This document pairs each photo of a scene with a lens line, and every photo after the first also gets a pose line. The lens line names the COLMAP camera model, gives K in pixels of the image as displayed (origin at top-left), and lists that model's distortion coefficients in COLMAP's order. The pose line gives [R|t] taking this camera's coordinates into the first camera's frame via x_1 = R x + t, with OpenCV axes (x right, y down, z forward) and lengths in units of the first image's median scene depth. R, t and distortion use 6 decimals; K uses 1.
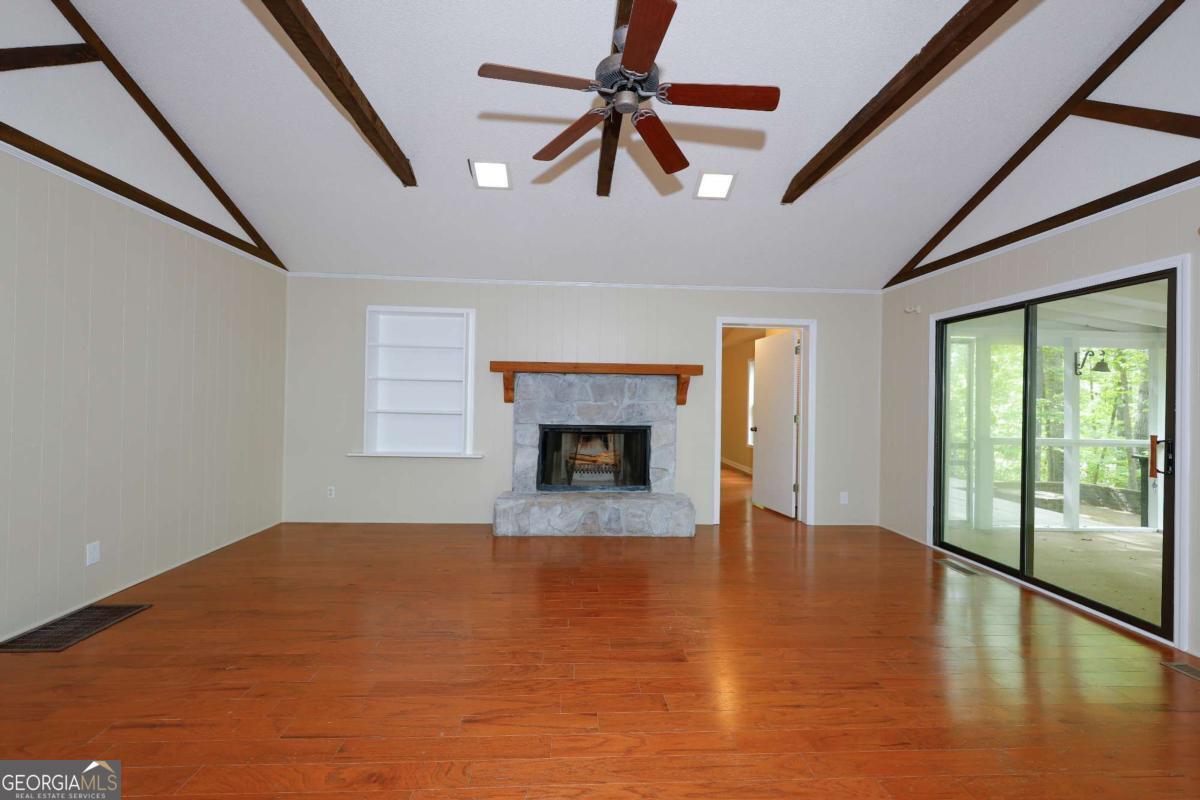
lens RADIAL K [[511.0, 0, 600.8], [0, 511.0, 401.3], [0, 0, 1]] dist [0.000911, -0.000405]
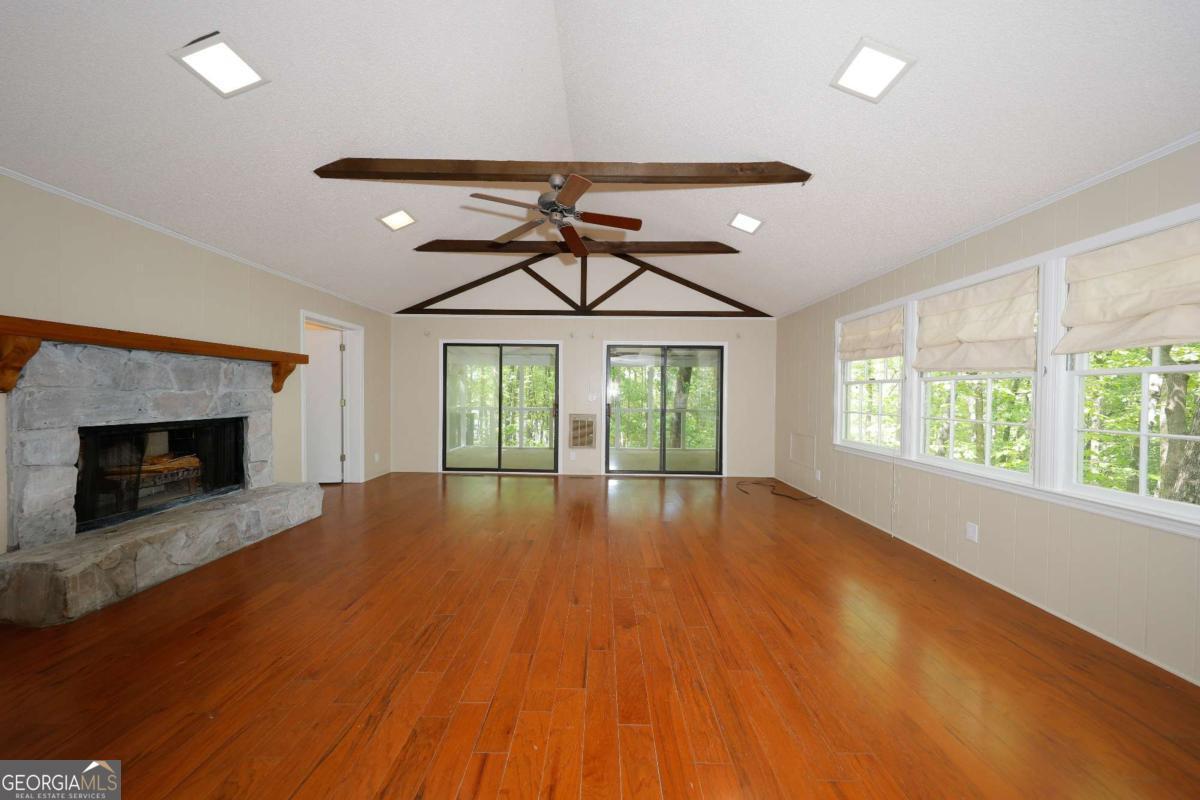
lens RADIAL K [[377.6, 0, 602.6], [0, 377.6, 398.3], [0, 0, 1]] dist [-0.000436, -0.000295]
pose [[0.054929, -0.026976, 0.998126, -0.541898], [-0.008846, 0.999583, 0.027502, -0.008239], [-0.998451, -0.010340, 0.054667, 0.340403]]
